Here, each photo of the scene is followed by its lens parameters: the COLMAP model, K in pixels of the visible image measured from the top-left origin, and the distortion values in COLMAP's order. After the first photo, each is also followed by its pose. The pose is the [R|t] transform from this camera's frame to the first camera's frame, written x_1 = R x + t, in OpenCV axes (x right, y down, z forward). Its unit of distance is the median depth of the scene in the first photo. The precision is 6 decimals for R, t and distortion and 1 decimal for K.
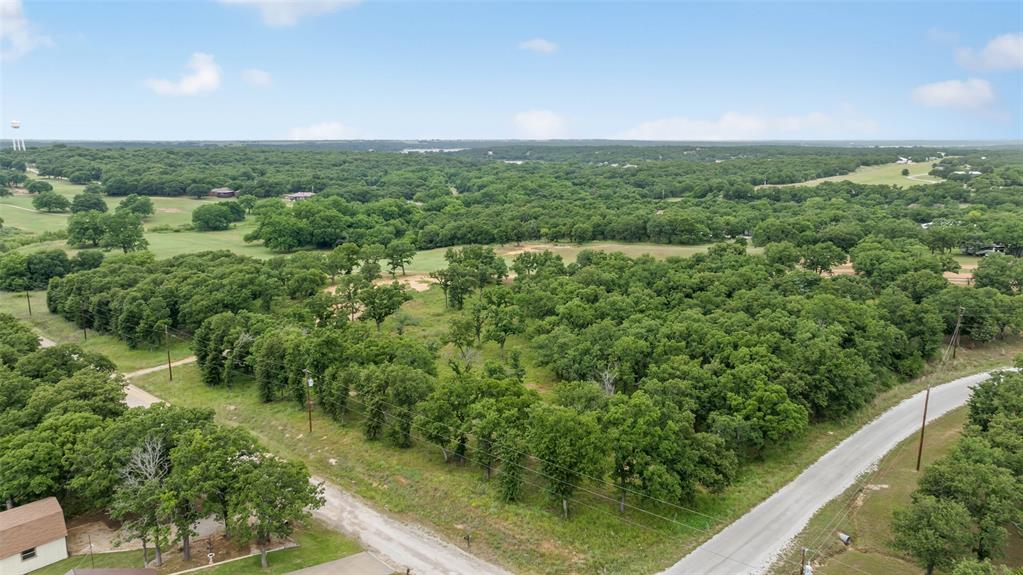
lens RADIAL K [[748.2, 0, 511.5], [0, 748.2, 287.5], [0, 0, 1]] dist [-0.000750, 0.053274]
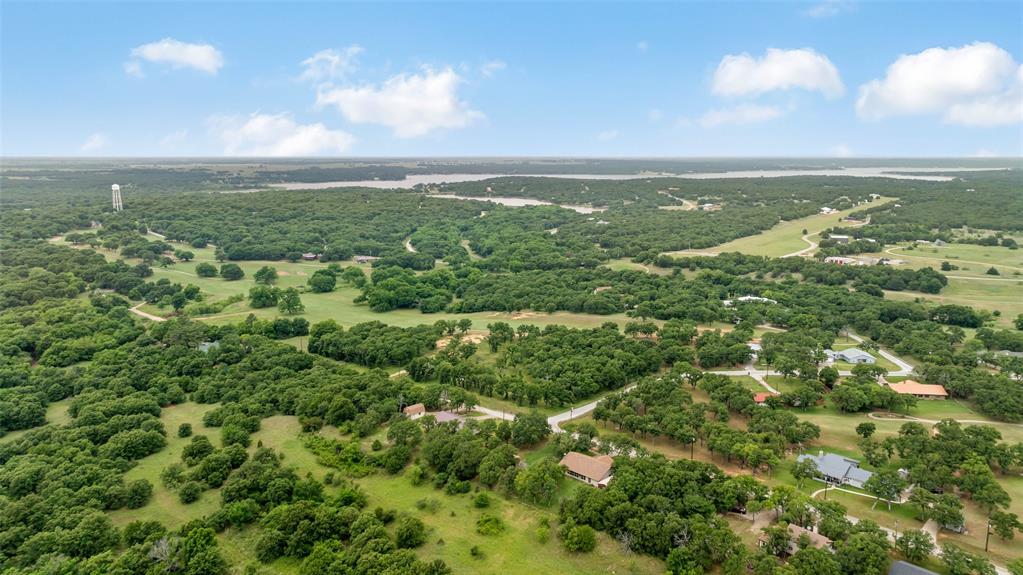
lens RADIAL K [[748.2, 0, 511.5], [0, 748.2, 287.5], [0, 0, 1]] dist [-0.000750, 0.053274]
pose [[0.999966, -0.004181, 0.007133, -0.036508], [0.004314, 0.999814, -0.018790, -0.141641], [-0.007053, 0.018820, 0.999798, -1.505411]]
